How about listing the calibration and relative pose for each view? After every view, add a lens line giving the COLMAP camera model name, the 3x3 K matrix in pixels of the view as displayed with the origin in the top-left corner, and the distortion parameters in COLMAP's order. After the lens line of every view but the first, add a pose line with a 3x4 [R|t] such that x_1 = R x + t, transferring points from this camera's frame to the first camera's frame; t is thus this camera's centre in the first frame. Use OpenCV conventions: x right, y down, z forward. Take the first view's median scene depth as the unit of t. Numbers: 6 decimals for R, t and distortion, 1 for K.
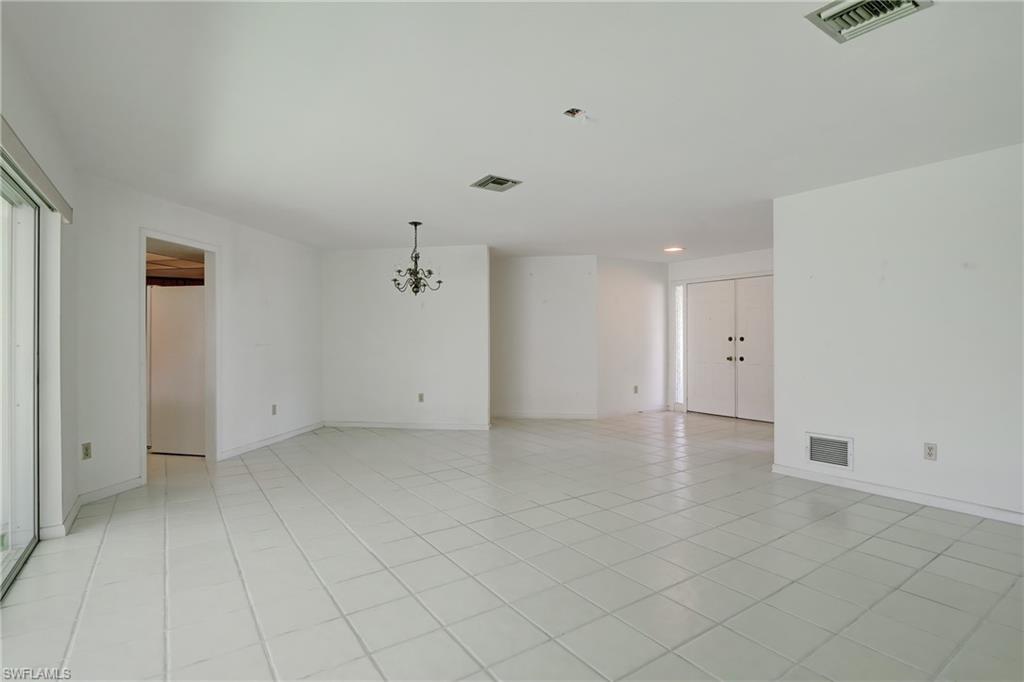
lens RADIAL K [[498.8, 0, 510.4], [0, 498.8, 339.9], [0, 0, 1]] dist [-0.021423, -0.000495]
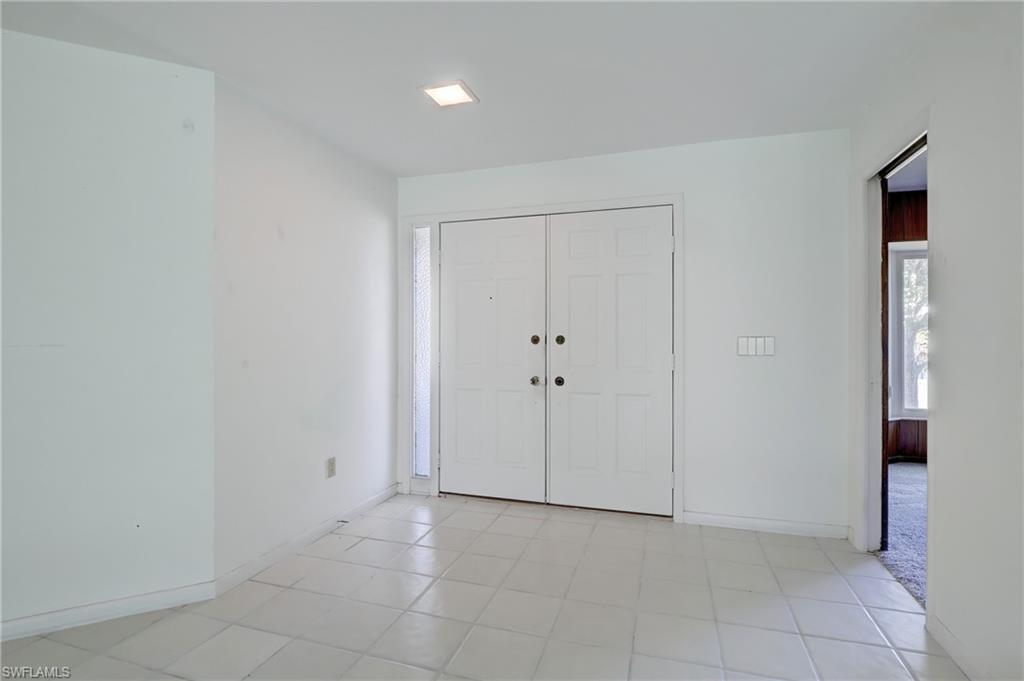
lens RADIAL K [[498.8, 0, 508.7], [0, 498.8, 339.1], [0, 0, 1]] dist [-0.021423, -0.000495]
pose [[0.797867, 0.006288, 0.602801, 0.129817], [-0.004407, 0.999980, -0.004598, -0.000107], [-0.602818, 0.001012, 0.797878, 0.615254]]
